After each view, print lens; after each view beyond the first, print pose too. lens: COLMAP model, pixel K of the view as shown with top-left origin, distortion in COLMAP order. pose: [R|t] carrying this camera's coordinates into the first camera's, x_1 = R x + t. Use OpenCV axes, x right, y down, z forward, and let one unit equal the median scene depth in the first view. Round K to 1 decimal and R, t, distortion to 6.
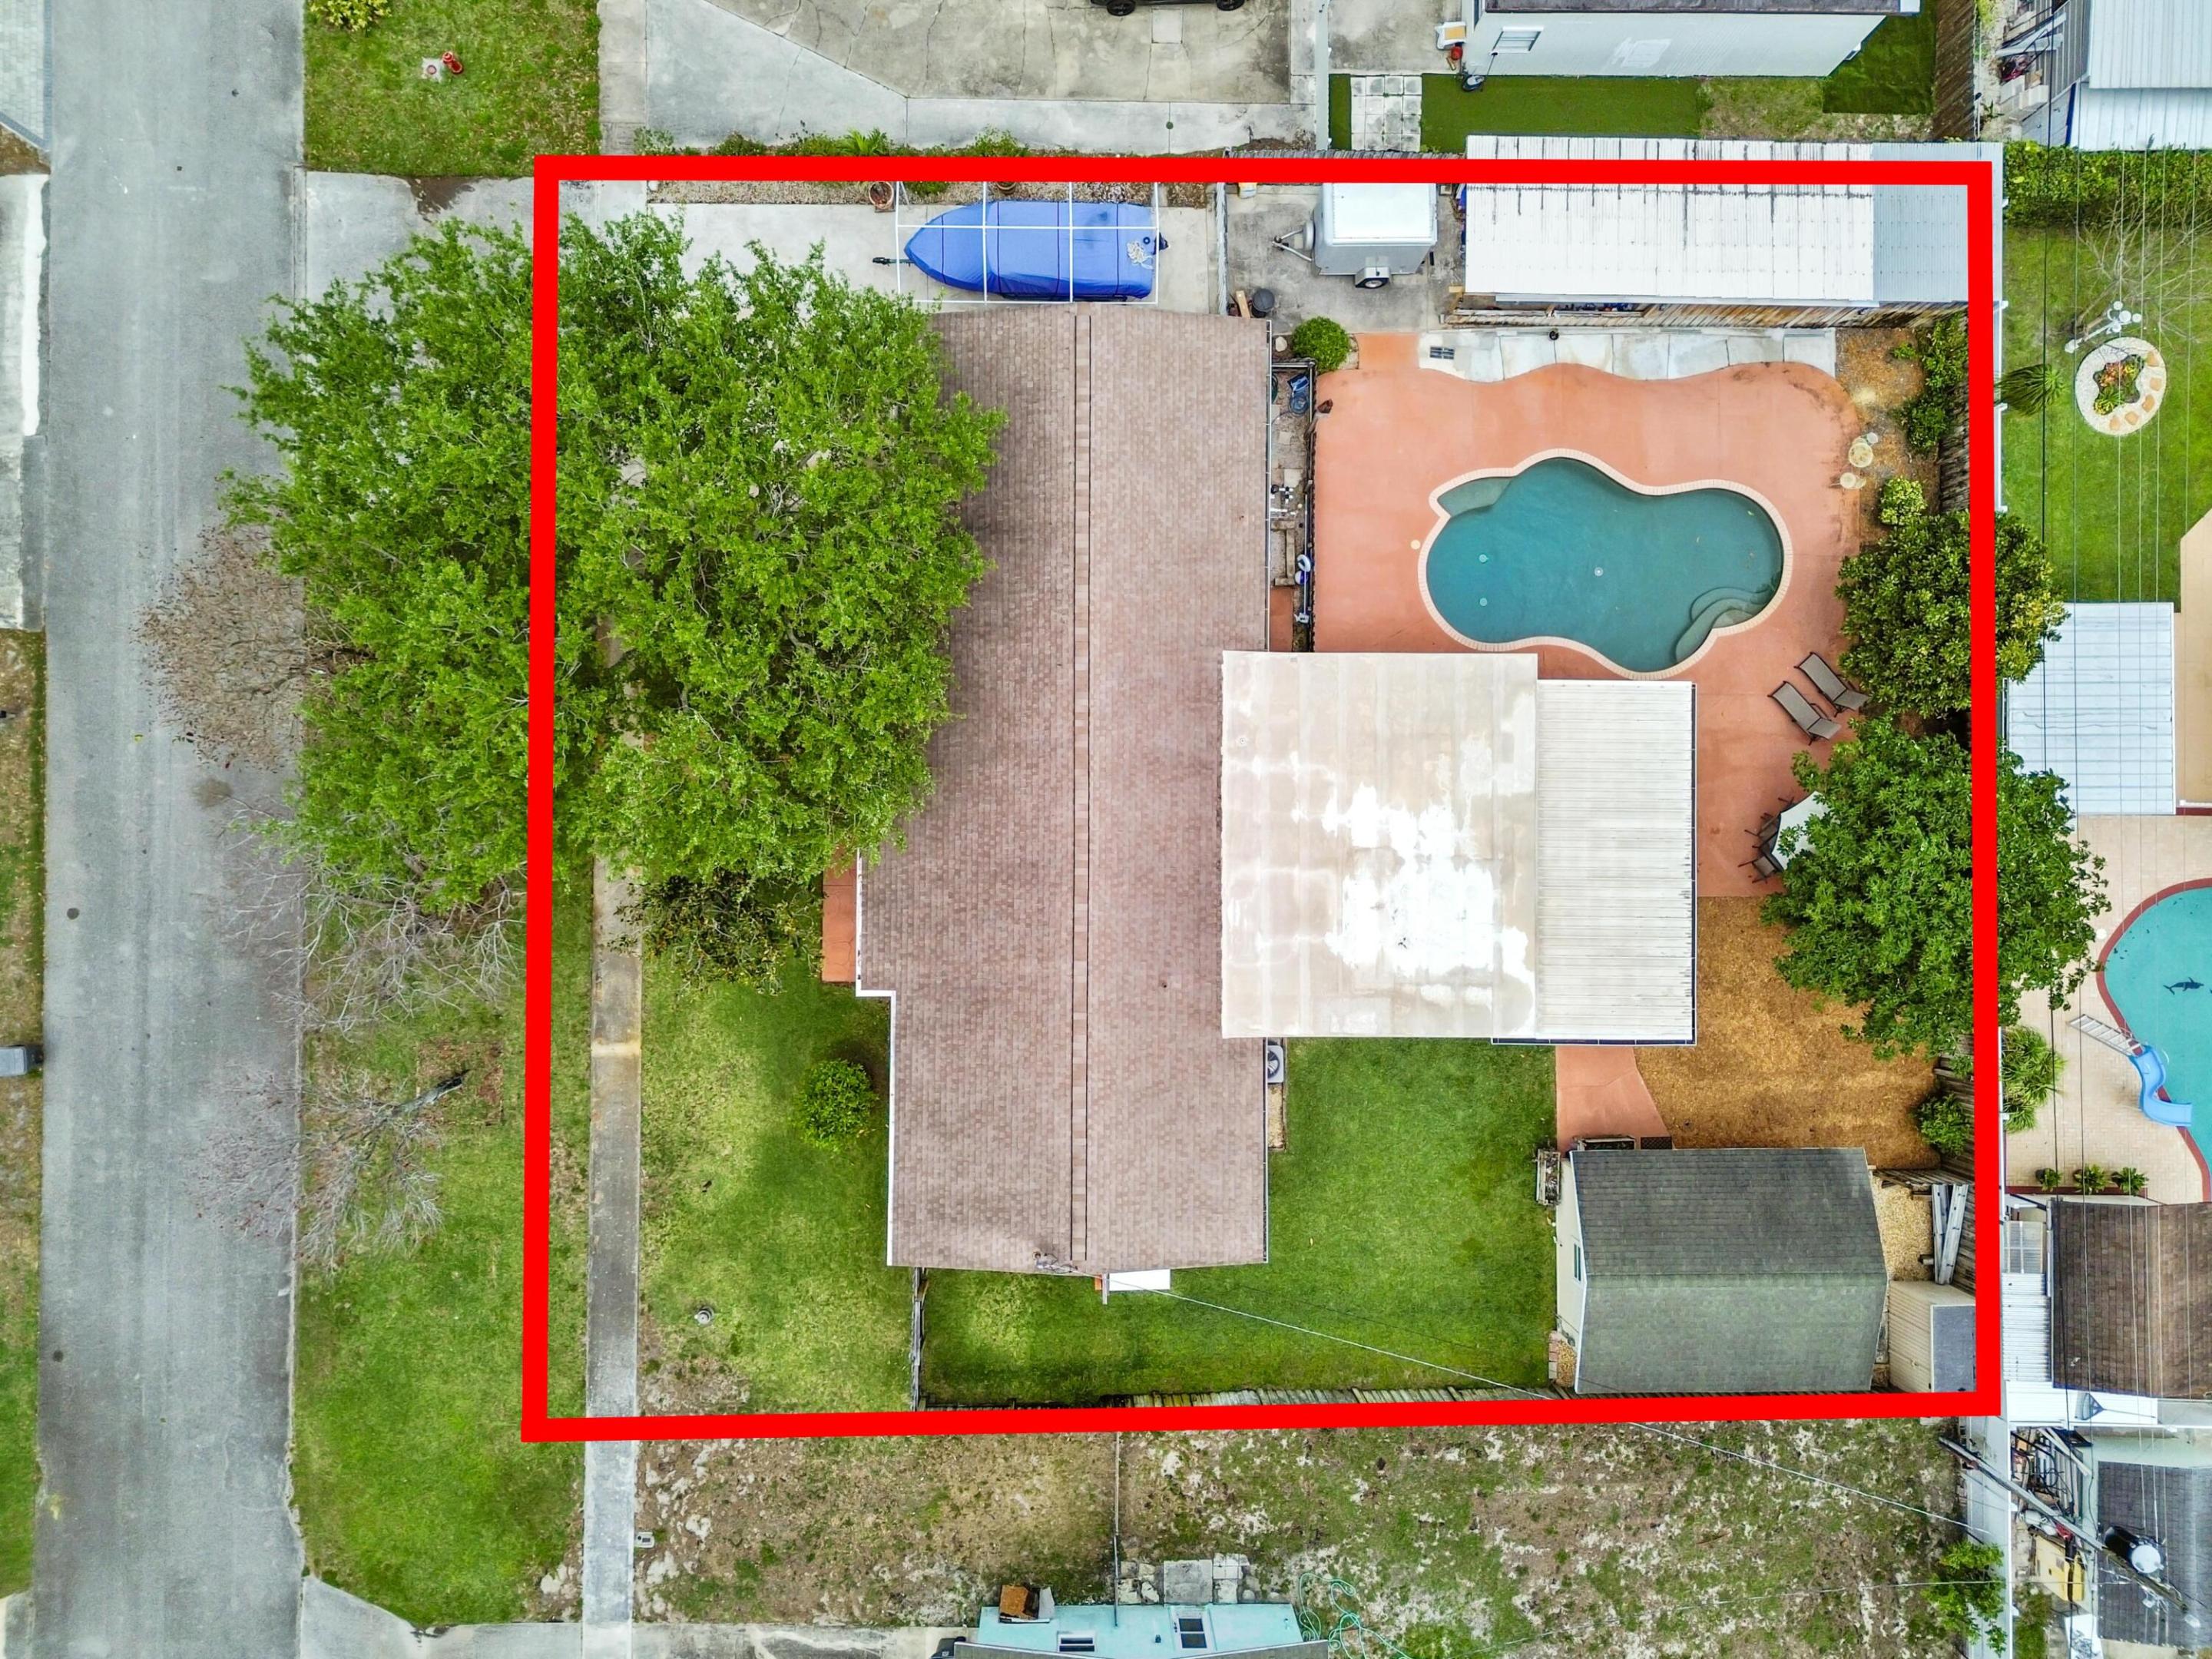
lens RADIAL K [[1568.6, 0, 1106.0], [0, 1568.6, 829.5], [0, 0, 1]] dist [0.068322, -0.066606]
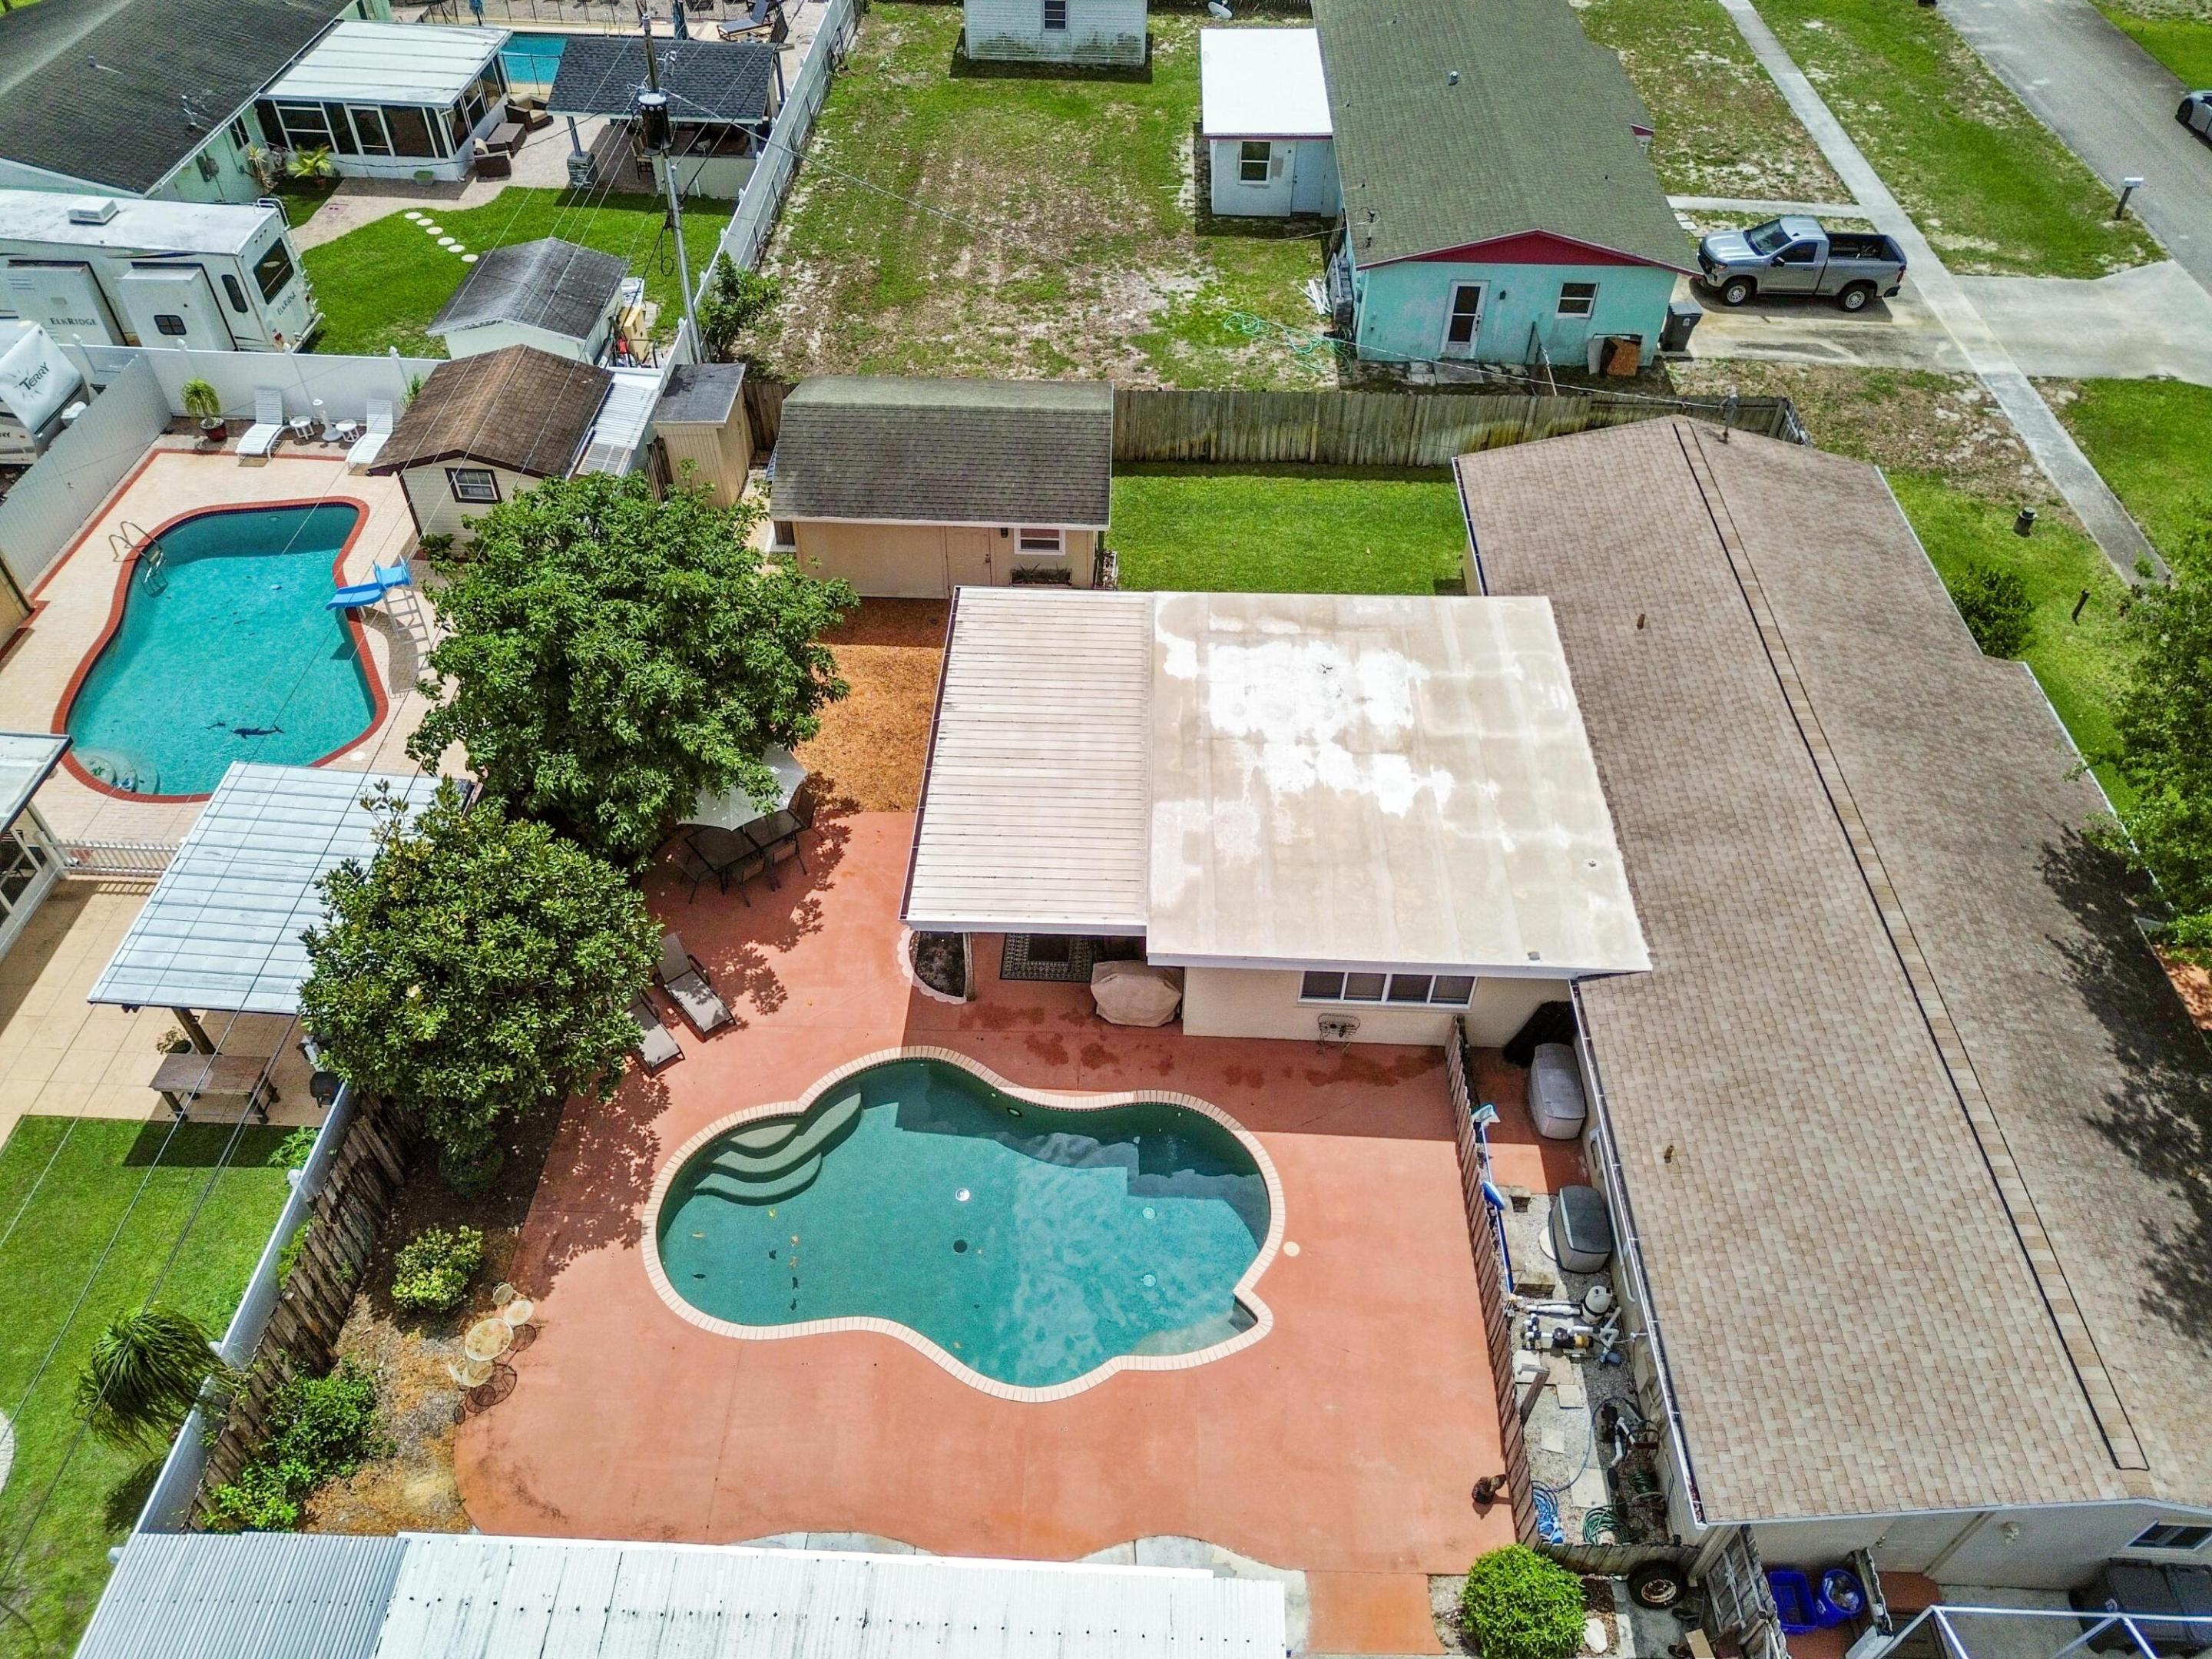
lens RADIAL K [[1568.6, 0, 1106.0], [0, 1568.6, 829.5], [0, 0, 1]] dist [0.068322, -0.066606]
pose [[-0.998764, -0.049053, -0.007983, 0.280101], [0.028529, -0.697416, 0.716099, -0.498490], [-0.040694, 0.714986, 0.697953, 0.496629]]
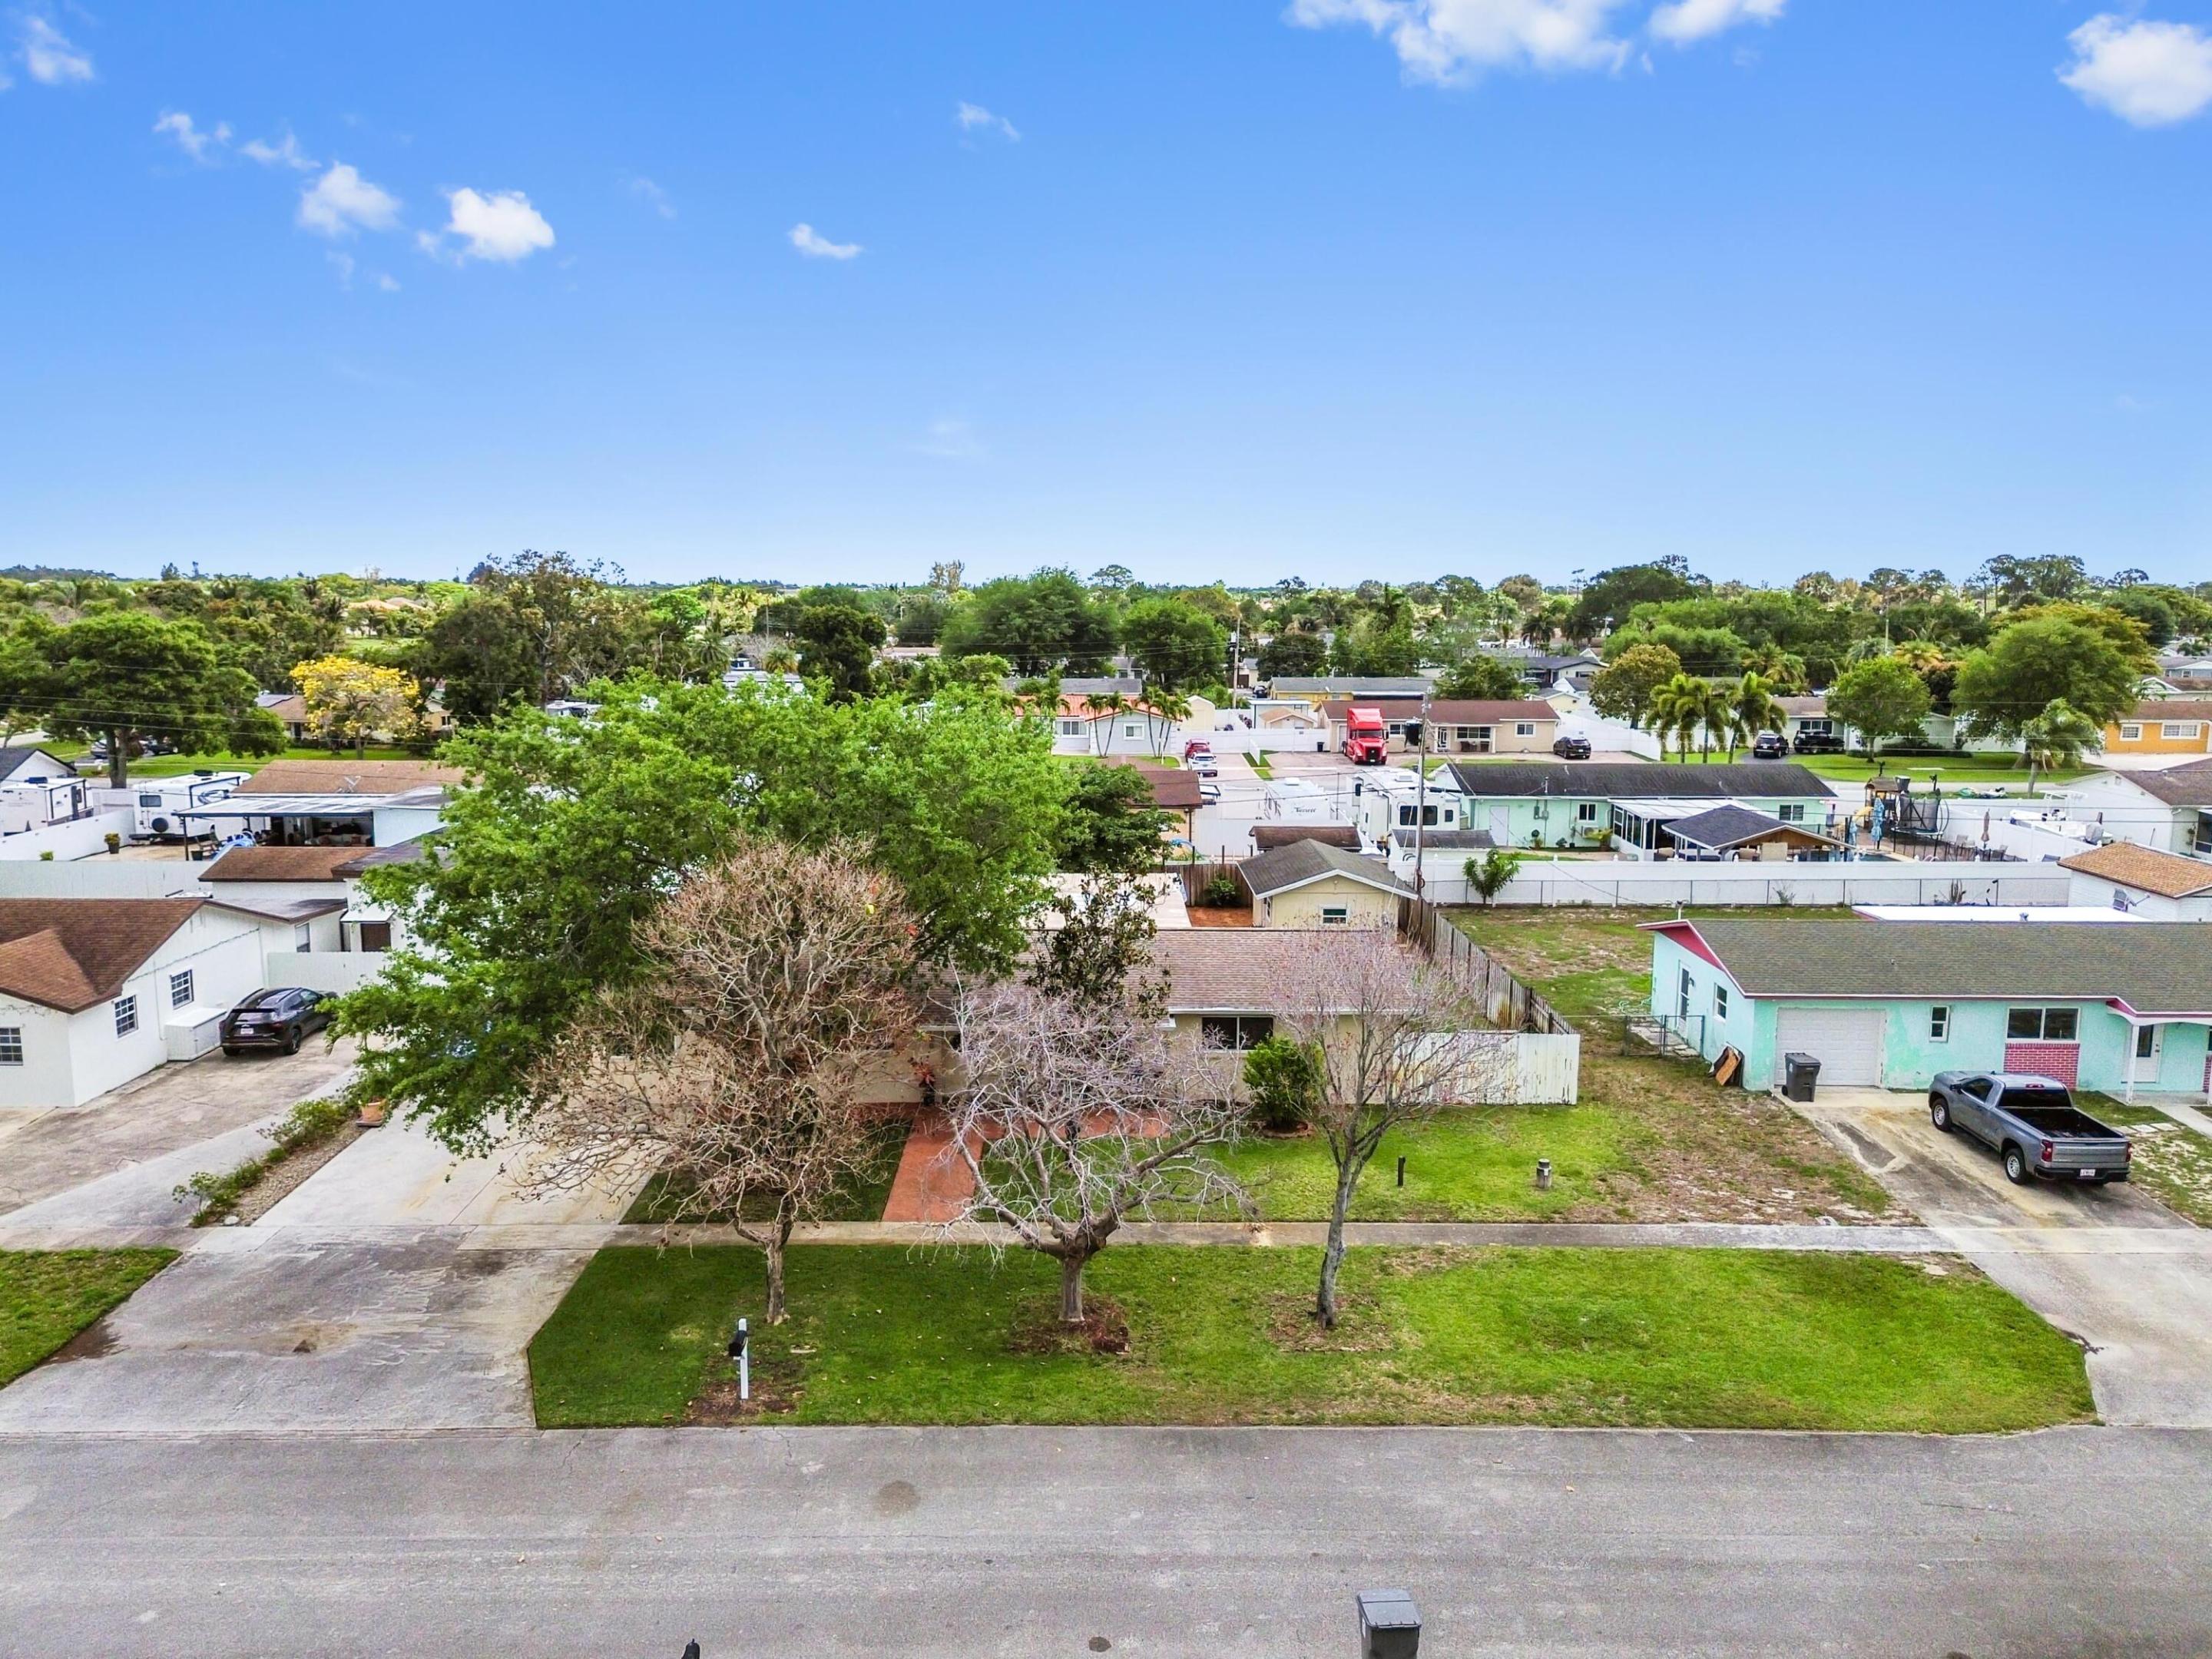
lens RADIAL K [[1607.6, 0, 1106.0], [0, 1607.6, 829.5], [0, 0, 1]] dist [0.049038, -0.031237]
pose [[-0.006310, -0.178624, 0.983897, -1.114003], [0.999838, 0.015448, 0.009217, 0.045735], [-0.016846, 0.983796, 0.178497, 0.642893]]
